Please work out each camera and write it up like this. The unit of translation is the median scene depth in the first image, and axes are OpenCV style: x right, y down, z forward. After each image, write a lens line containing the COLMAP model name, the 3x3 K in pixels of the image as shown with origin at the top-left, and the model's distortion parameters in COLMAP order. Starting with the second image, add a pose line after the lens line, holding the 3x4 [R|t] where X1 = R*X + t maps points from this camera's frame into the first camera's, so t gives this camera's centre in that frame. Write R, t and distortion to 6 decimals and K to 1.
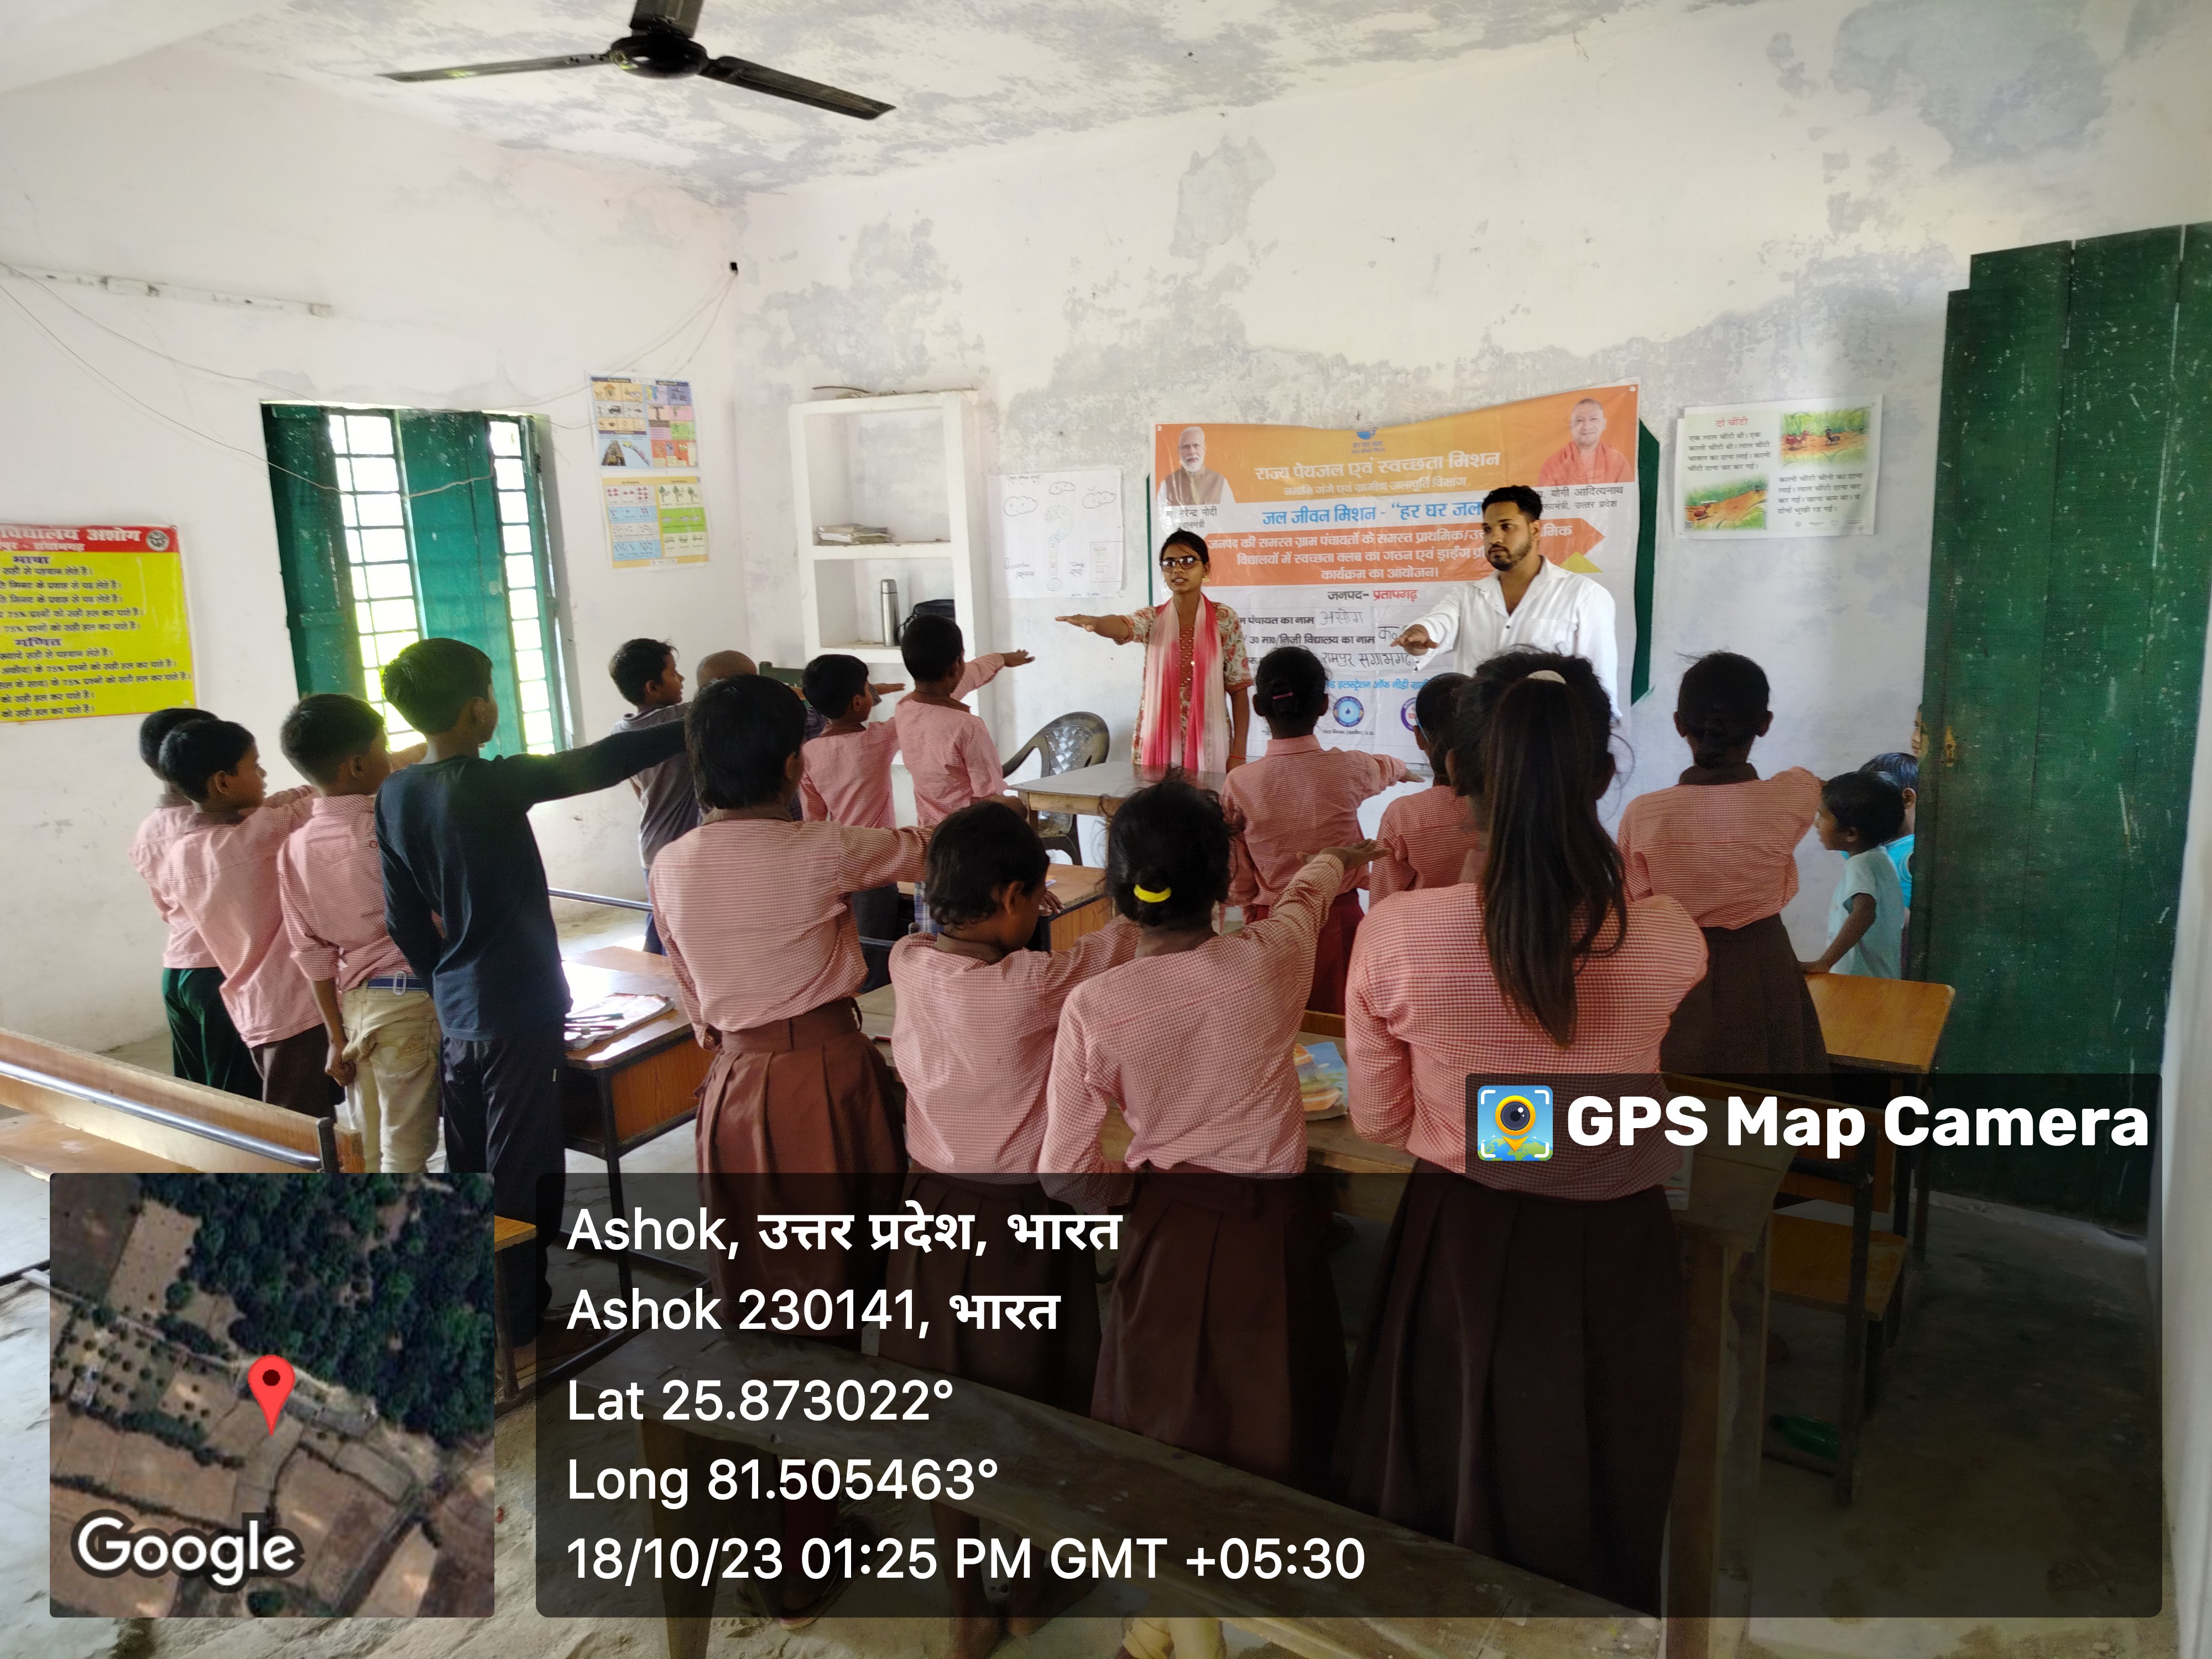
lens RADIAL K [[1698.8, 0, 996.3], [0, 1698.8, 825.6], [0, 0, 1]] dist [0.074477, -0.094275]
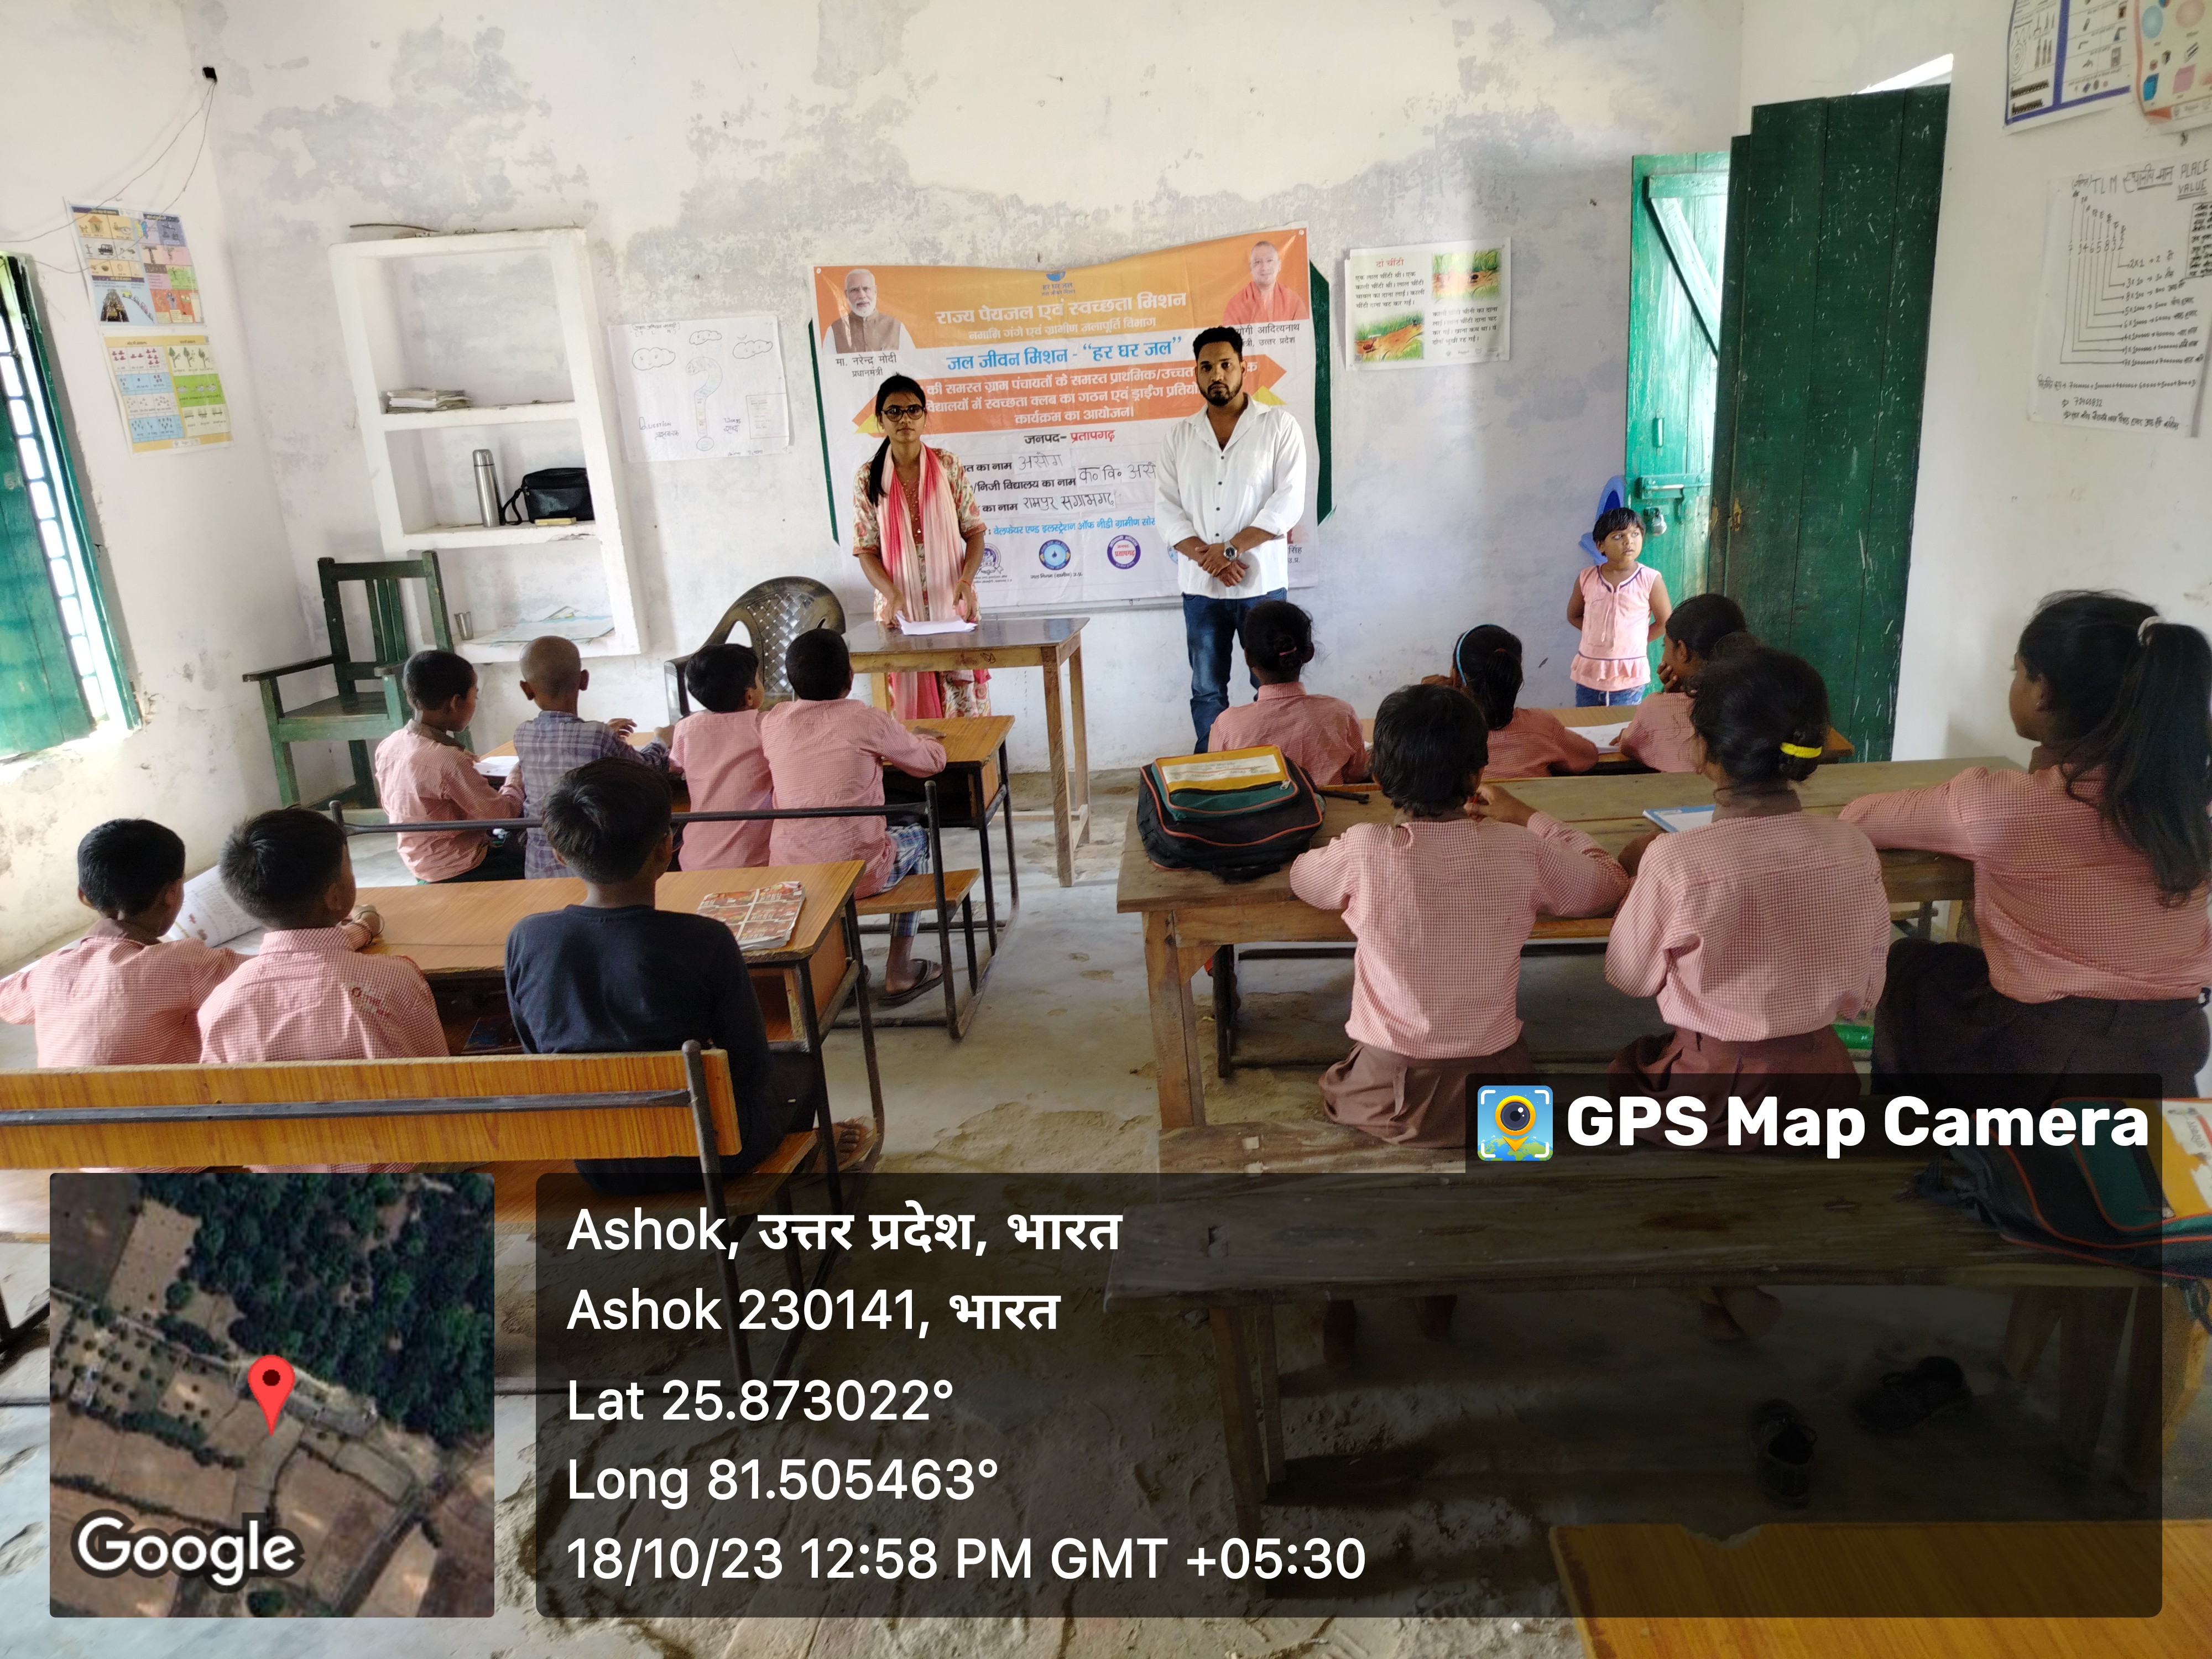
lens RADIAL K [[1762.8, 0, 1108.3], [0, 1762.8, 864.7], [0, 0, 1]] dist [0.024568, -0.028818]
pose [[0.866693, -0.156127, 0.473780, -0.296475], [0.120357, 0.987149, 0.105129, 0.009327], [-0.484105, -0.034092, 0.874345, 0.054394]]
